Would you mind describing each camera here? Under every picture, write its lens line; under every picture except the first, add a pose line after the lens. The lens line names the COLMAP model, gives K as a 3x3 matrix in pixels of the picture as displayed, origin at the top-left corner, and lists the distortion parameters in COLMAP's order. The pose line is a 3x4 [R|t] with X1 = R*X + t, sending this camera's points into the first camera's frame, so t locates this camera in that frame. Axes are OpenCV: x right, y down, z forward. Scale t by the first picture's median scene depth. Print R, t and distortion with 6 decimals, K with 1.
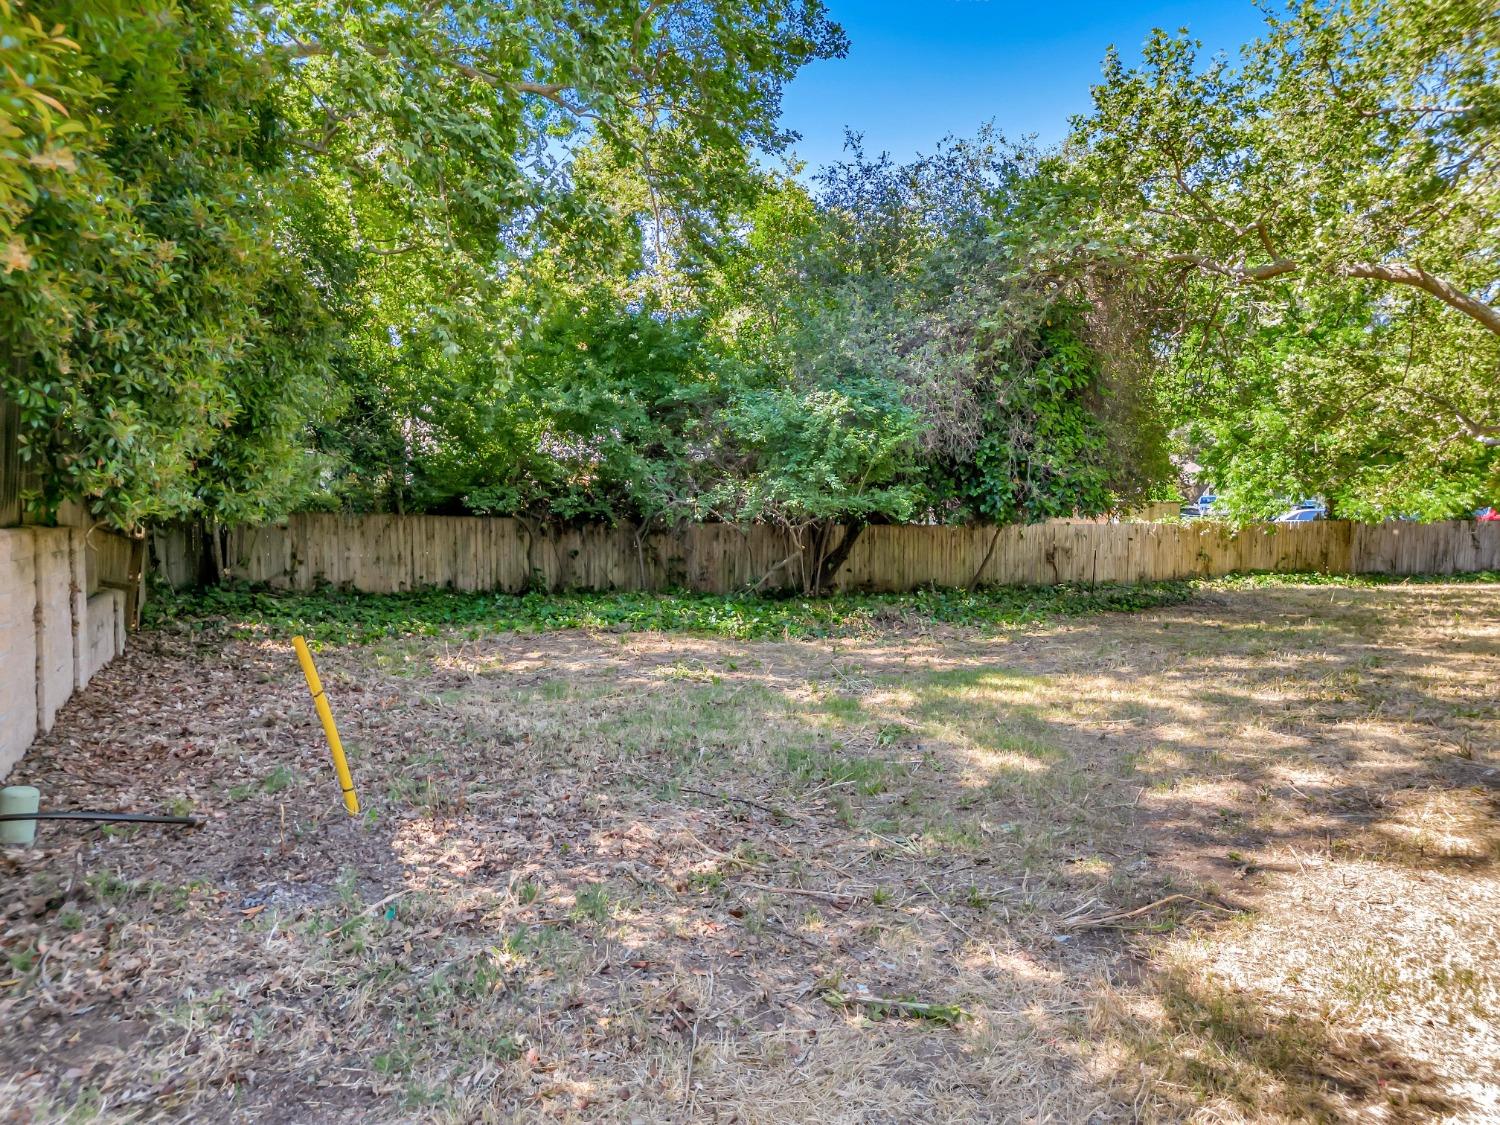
lens RADIAL K [[1055.3, 0, 744.8], [0, 1055.3, 564.8], [0, 0, 1]] dist [0.055176, -0.040718]
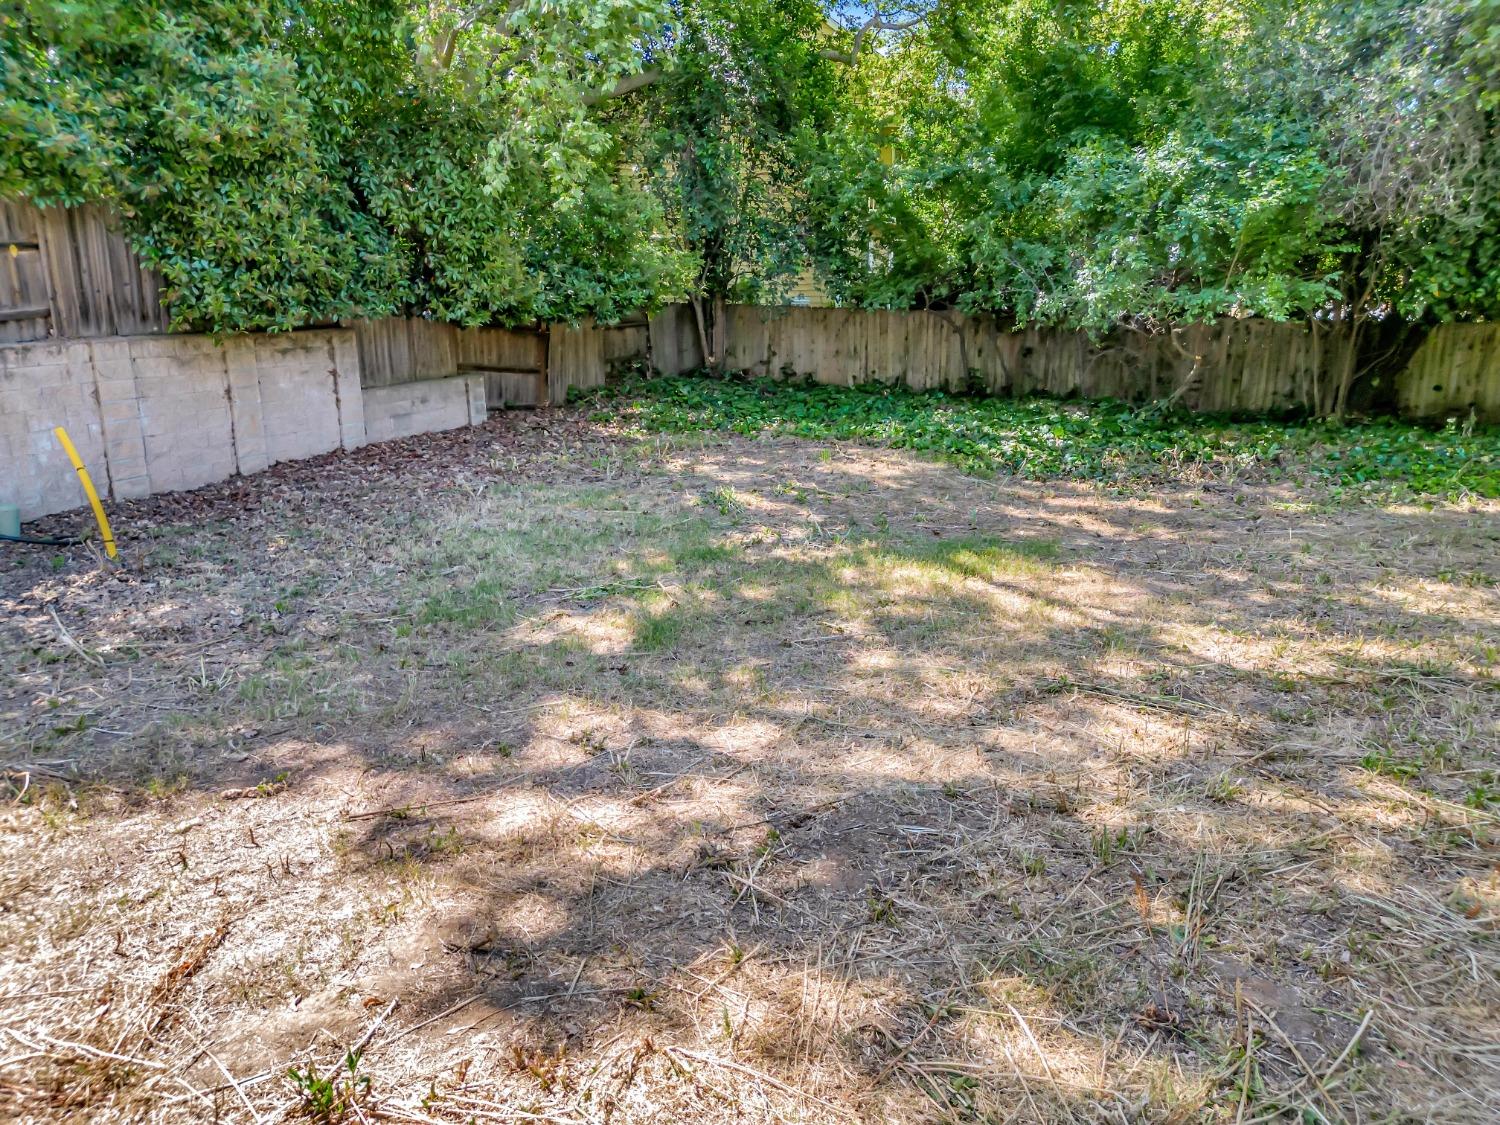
lens RADIAL K [[1055.3, 0, 742.8], [0, 1055.3, 558.6], [0, 0, 1]] dist [0.055176, -0.040718]
pose [[0.703330, 0.171886, -0.689770, 0.413129], [-0.031053, 0.976829, 0.211755, -0.030085], [0.710185, -0.127514, 0.692371, 0.223162]]
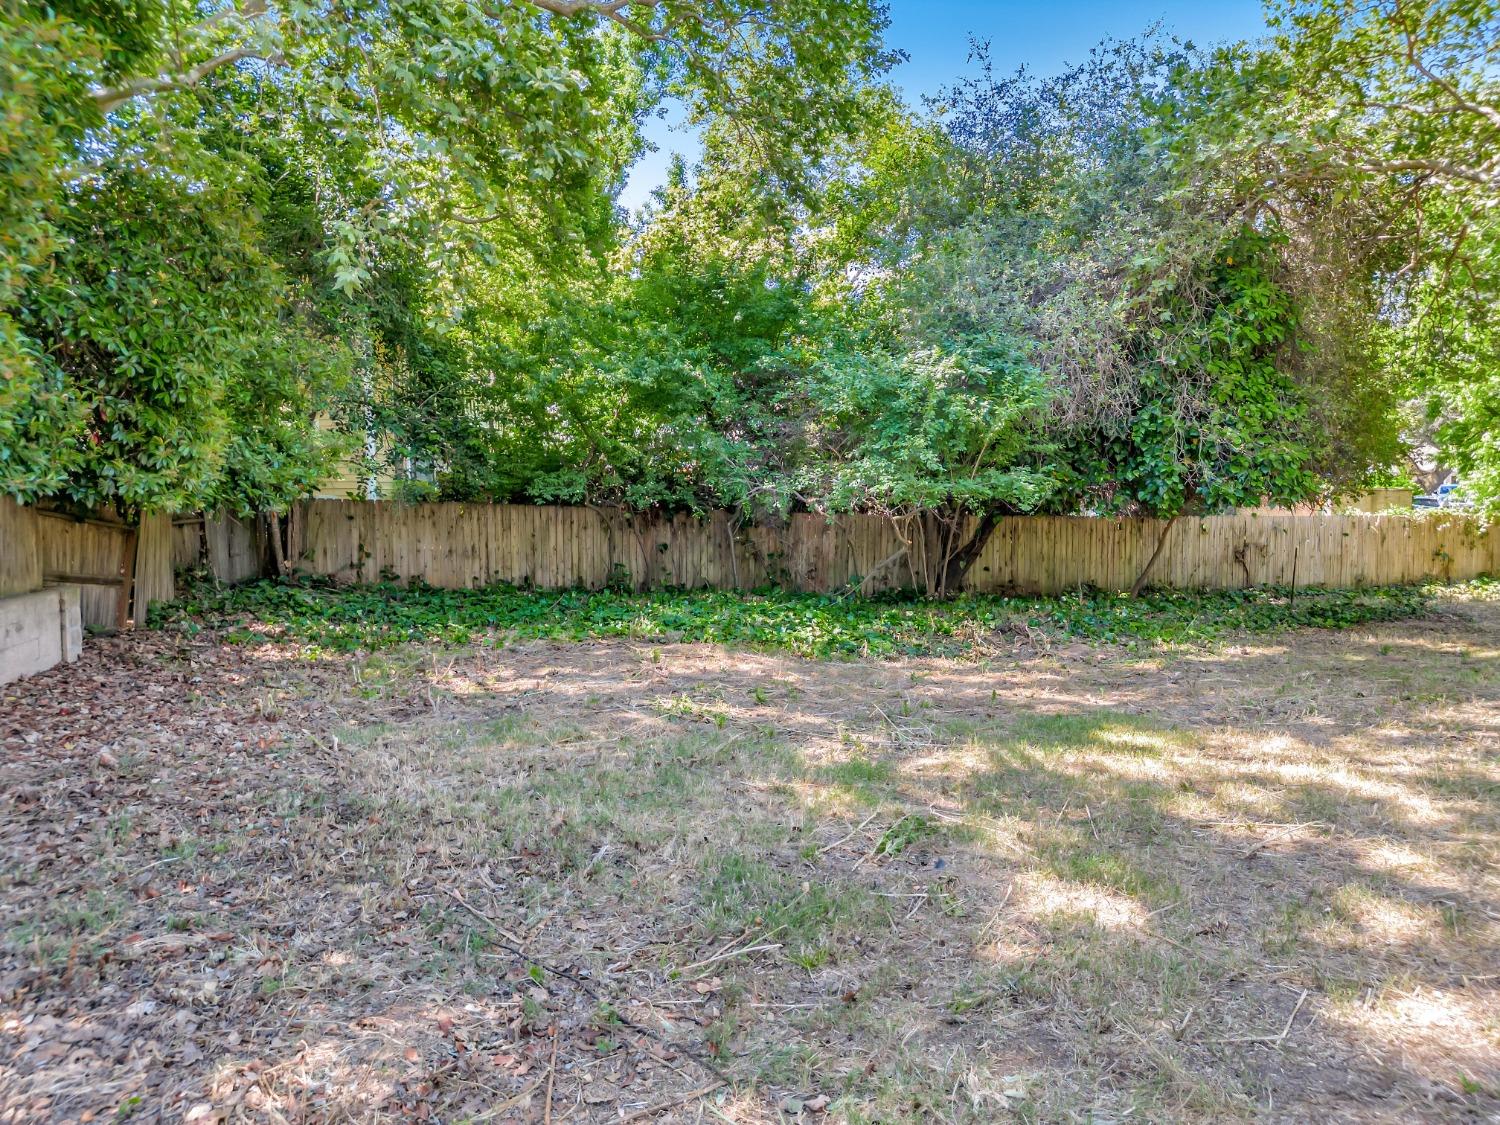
lens RADIAL K [[1055.3, 0, 747.4], [0, 1055.3, 561.1], [0, 0, 1]] dist [0.055176, -0.040718]
pose [[0.985745, 0.009909, -0.167952, 0.073996], [-0.009224, 0.999946, 0.004861, -0.005053], [0.167991, -0.003243, 0.985783, 0.169059]]
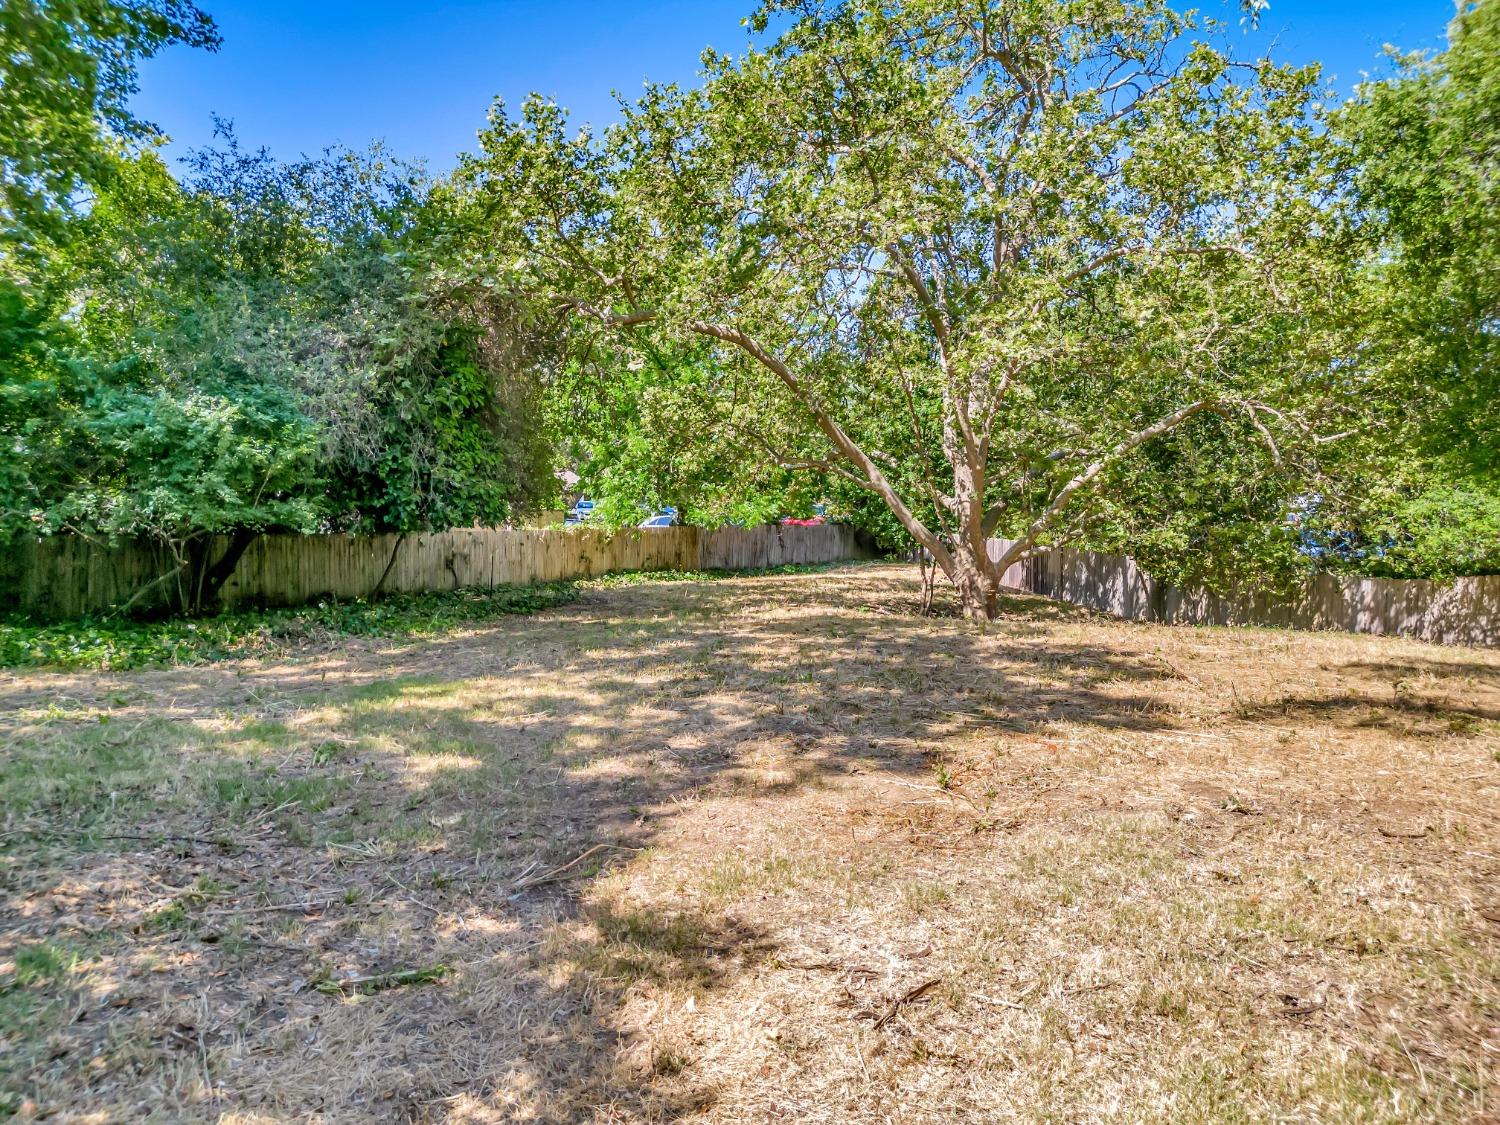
lens RADIAL K [[1055.3, 0, 757.0], [0, 1055.3, 562.6], [0, 0, 1]] dist [0.055176, -0.040718]
pose [[0.839392, -0.026204, 0.542895, -0.033958], [0.027421, 0.999607, 0.005851, -0.009245], [-0.542835, 0.009975, 0.839780, -0.050405]]
